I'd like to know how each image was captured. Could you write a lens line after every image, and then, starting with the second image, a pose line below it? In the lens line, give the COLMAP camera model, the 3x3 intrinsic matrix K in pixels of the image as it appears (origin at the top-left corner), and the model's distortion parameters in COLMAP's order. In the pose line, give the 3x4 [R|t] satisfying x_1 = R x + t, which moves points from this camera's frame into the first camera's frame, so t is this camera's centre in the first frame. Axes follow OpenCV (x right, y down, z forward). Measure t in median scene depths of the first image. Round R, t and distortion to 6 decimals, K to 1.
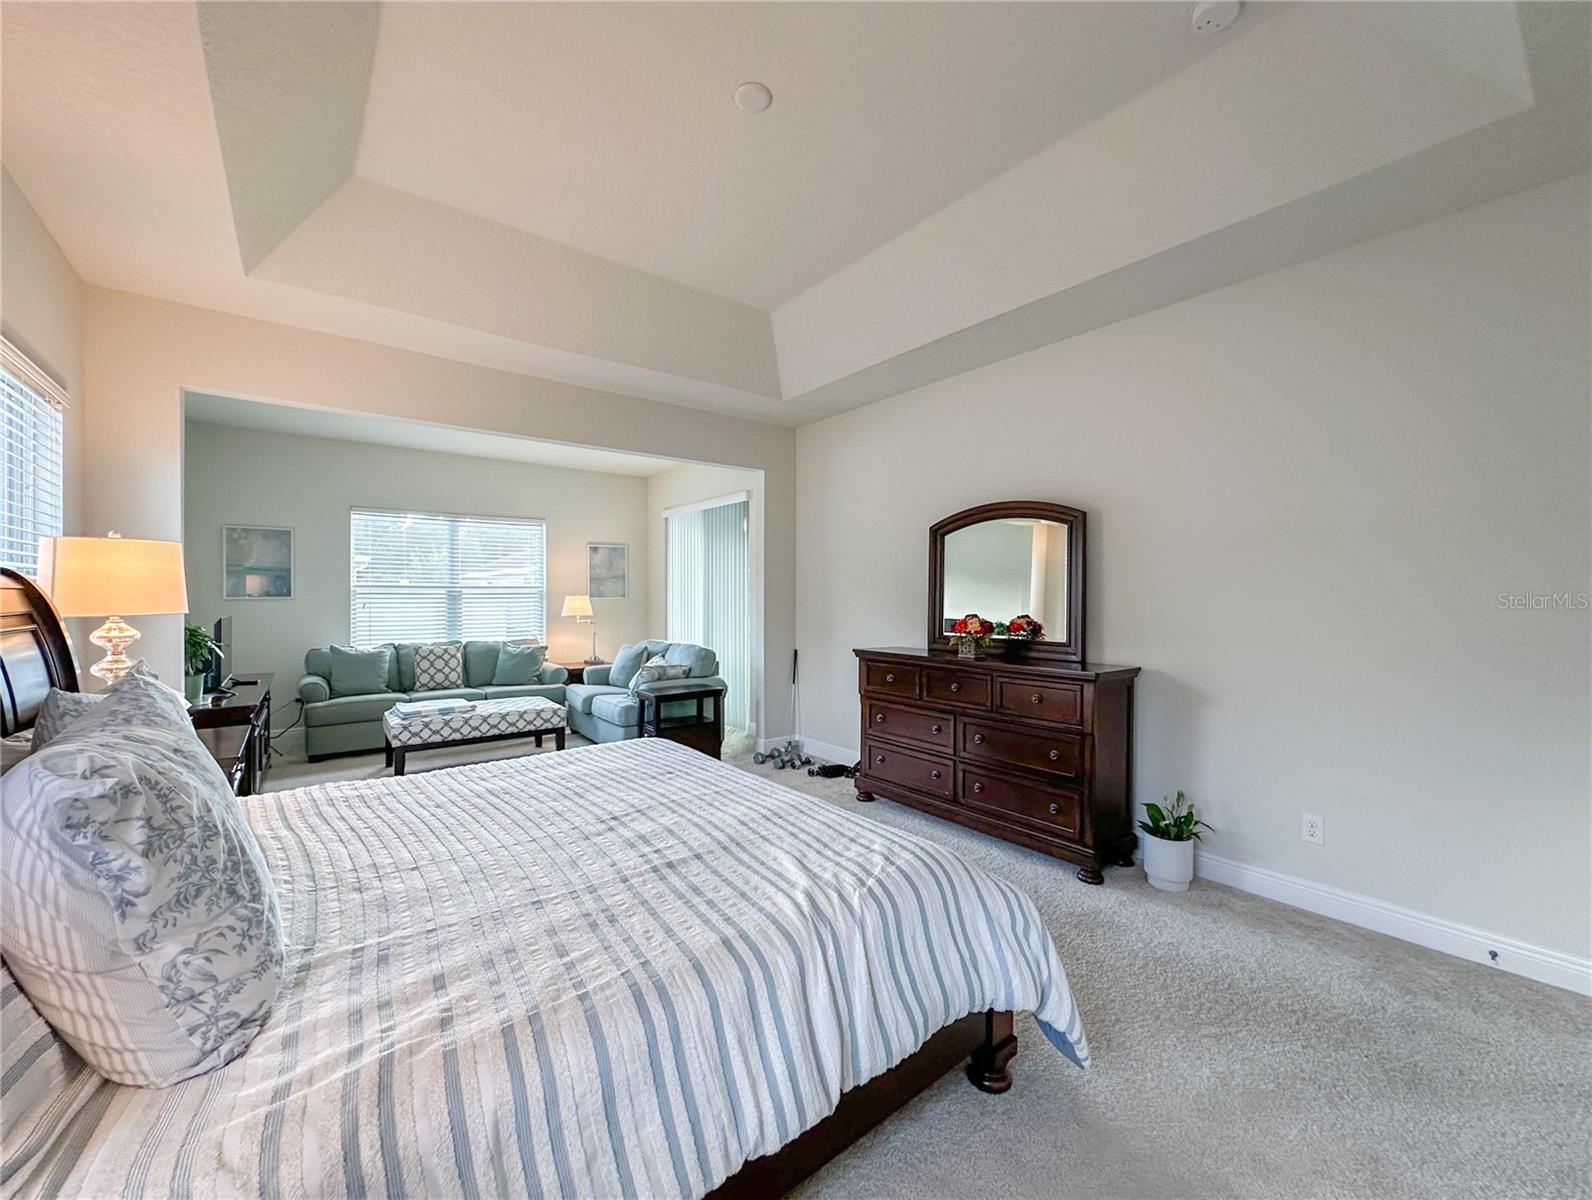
lens RADIAL K [[644.1, 0, 783.9], [0, 644.1, 601.7], [0, 0, 1]] dist [-0.000259, 0.000289]
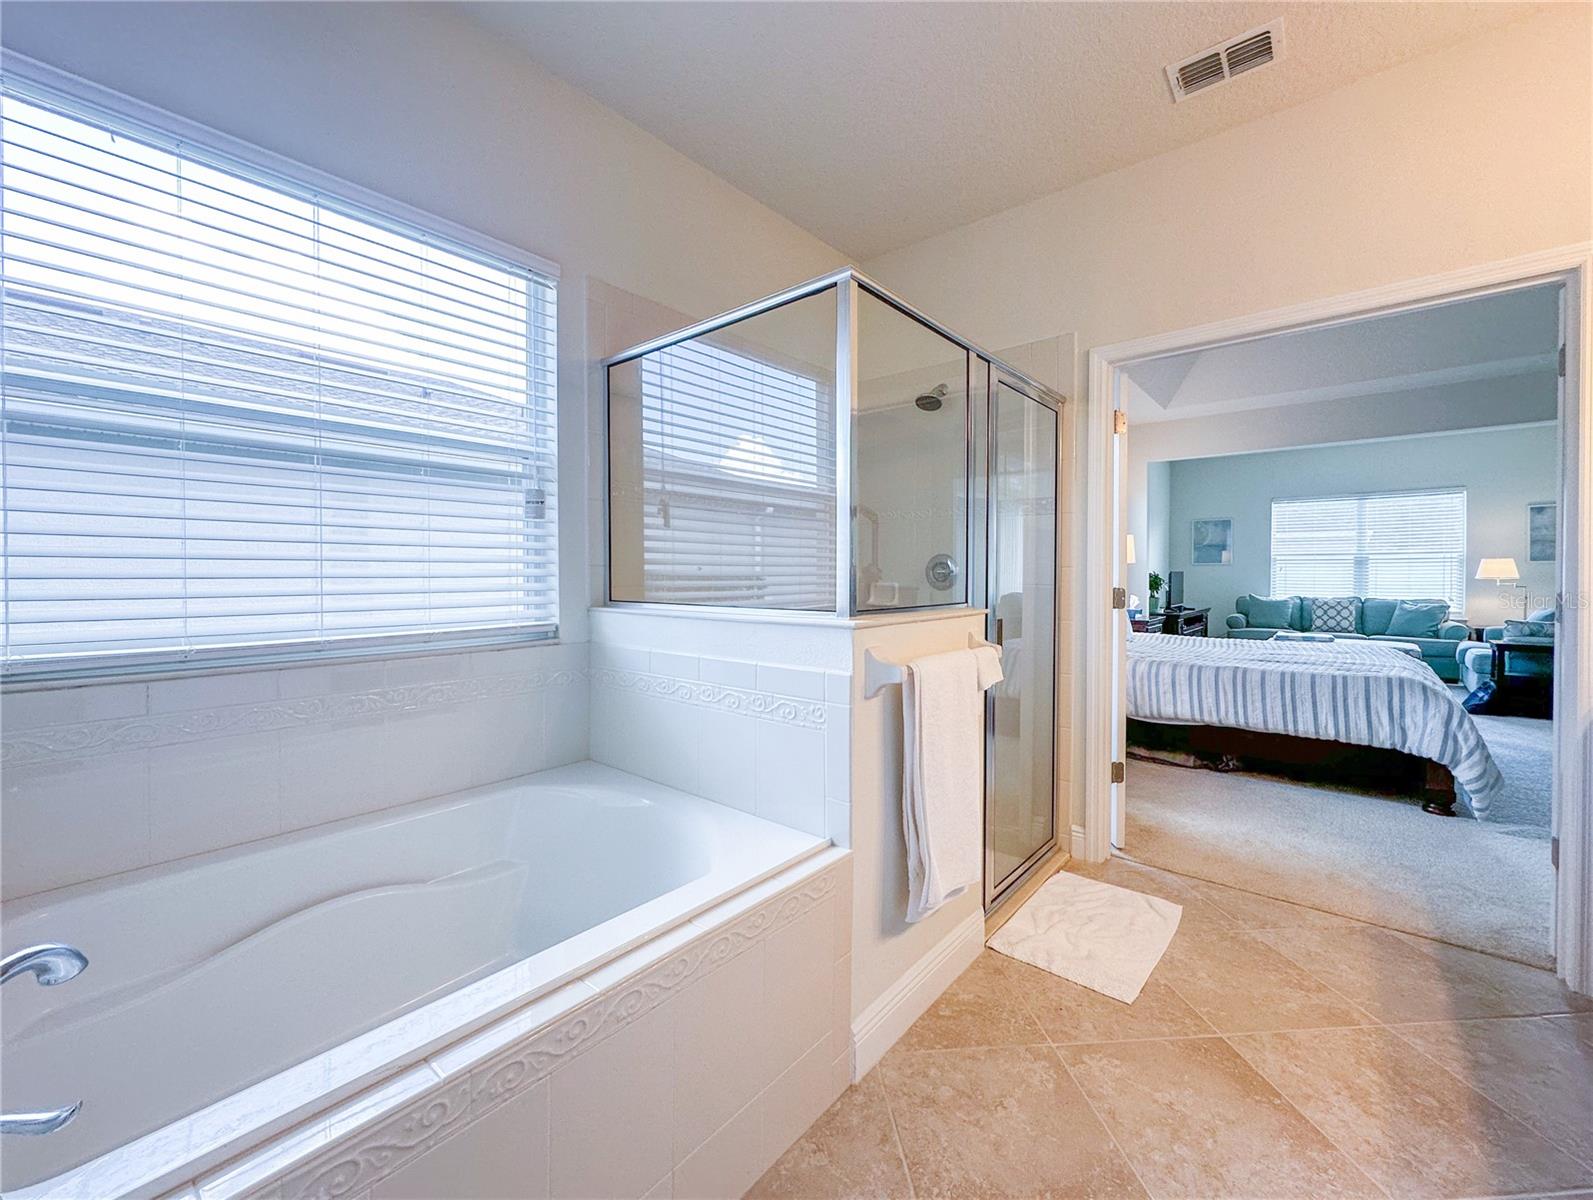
lens RADIAL K [[636.6, 0, 795.0], [0, 636.6, 584.1], [0, 0, 1]] dist [-0.002057, -0.000335]
pose [[0.207297, 0.013606, -0.978183, 0.611081], [-0.009985, 0.999881, 0.011792, 0.042836], [0.978227, 0.007323, 0.207408, -0.403821]]
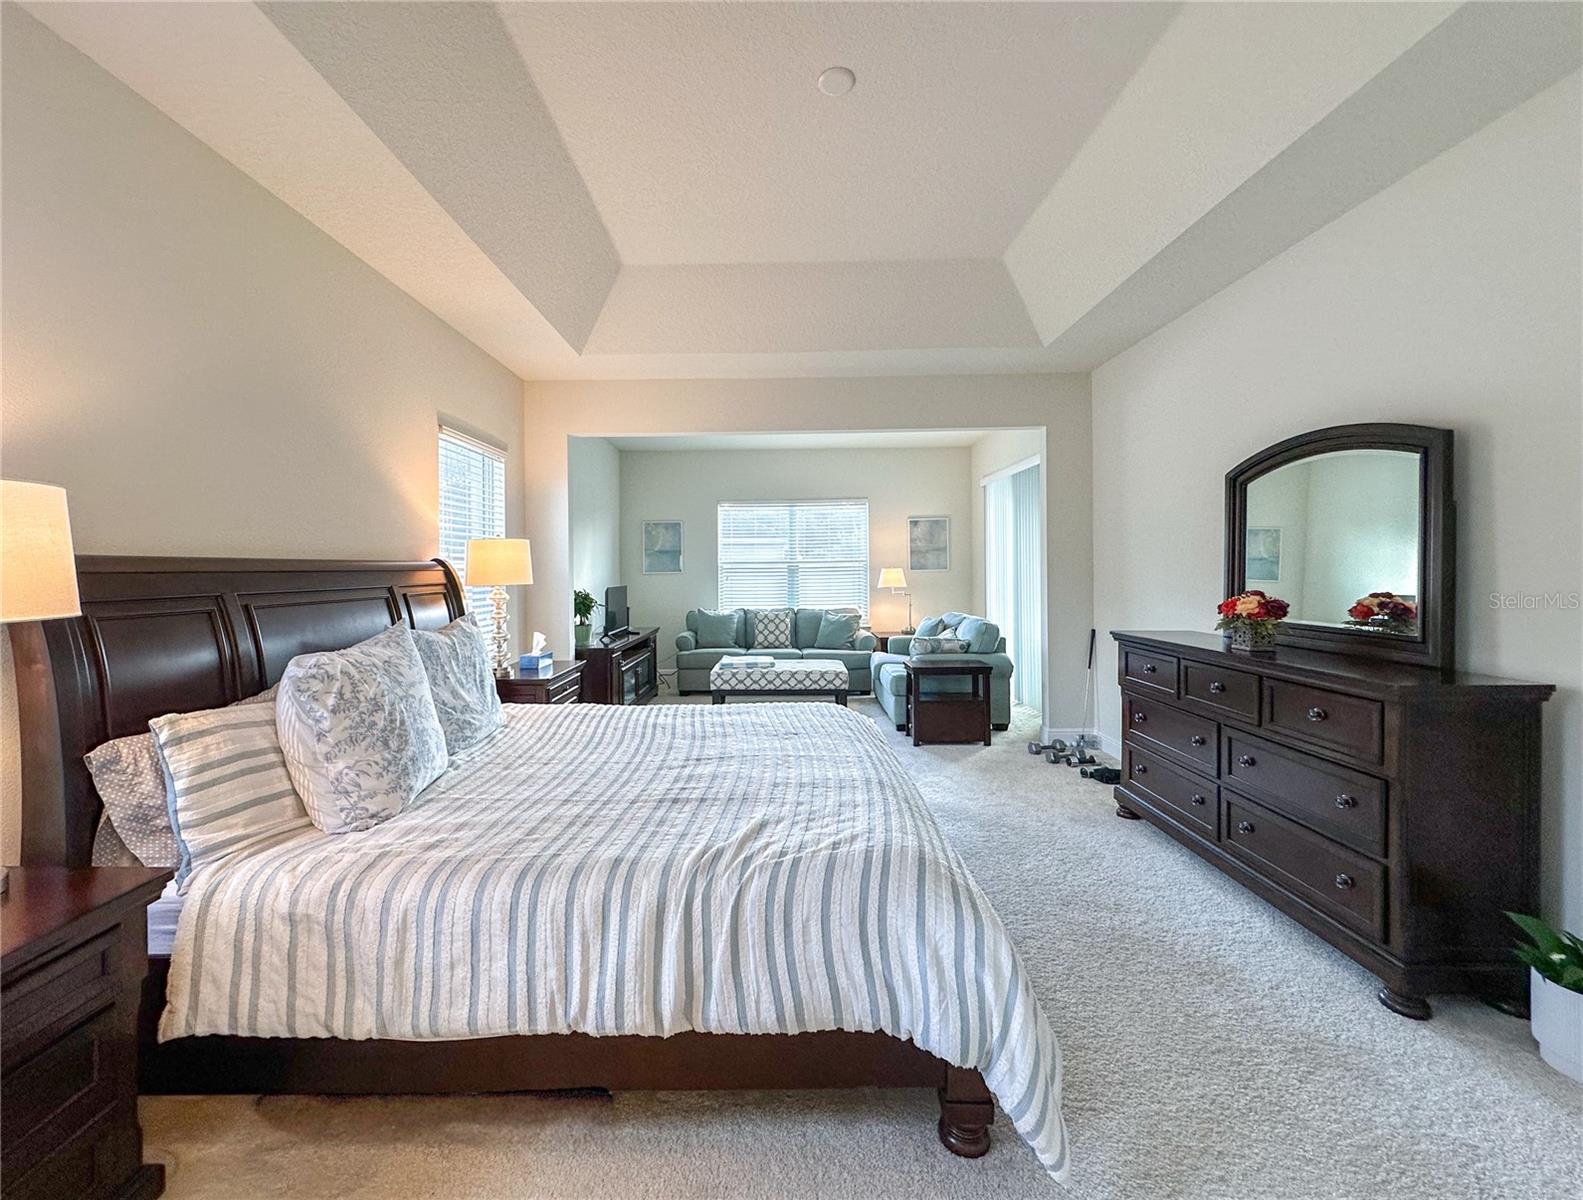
lens RADIAL K [[643.4, 0, 755.9], [0, 643.4, 573.2], [0, 0, 1]] dist [-0.002150, 0.000155]
pose [[0.778126, -0.005040, -0.628088, 0.240798], [0.005240, 0.999985, -0.001532, -0.001599], [0.628086, -0.002100, 0.778141, 0.062877]]
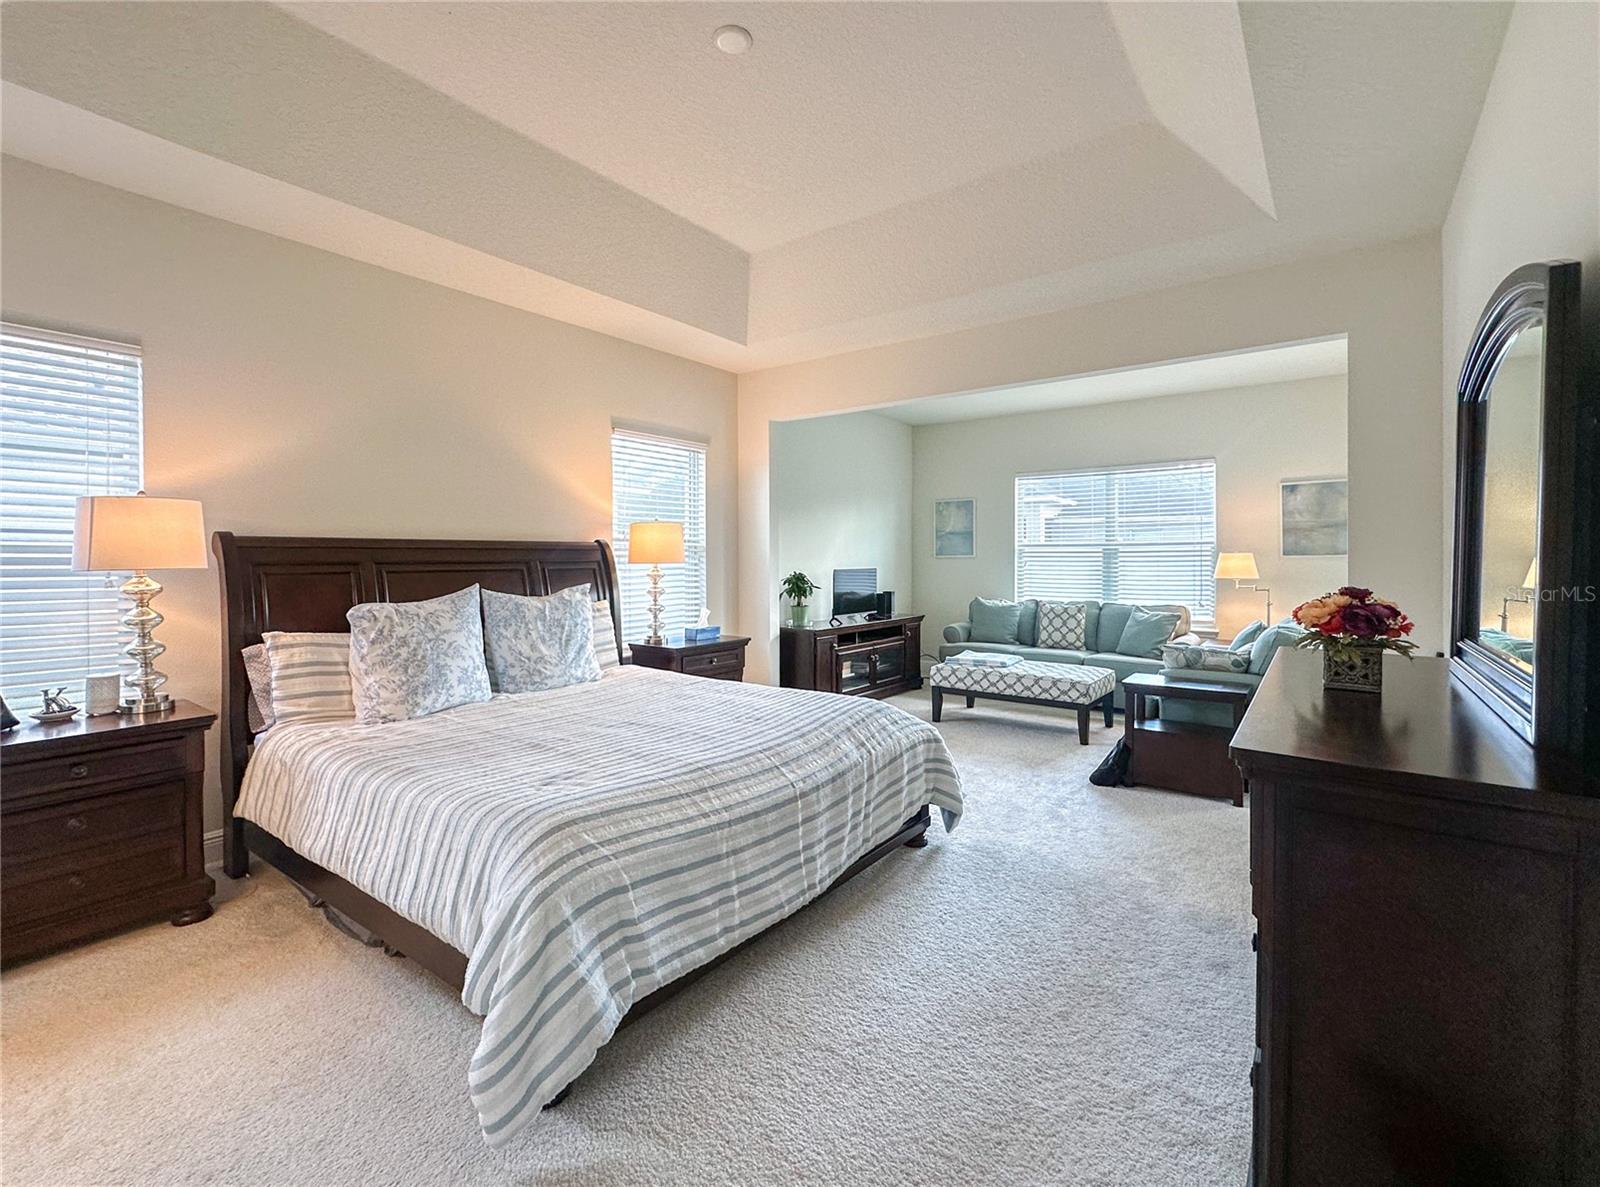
lens RADIAL K [[709.4, 0, 795.7], [0, 709.4, 557.2], [0, 0, 1]] dist [-0.003322, -0.000260]
pose [[0.266065, -0.001367, -0.963954, 0.503666], [-0.007649, 0.999965, -0.003530, 0.003735], [0.963925, 0.008313, 0.266045, 0.399159]]
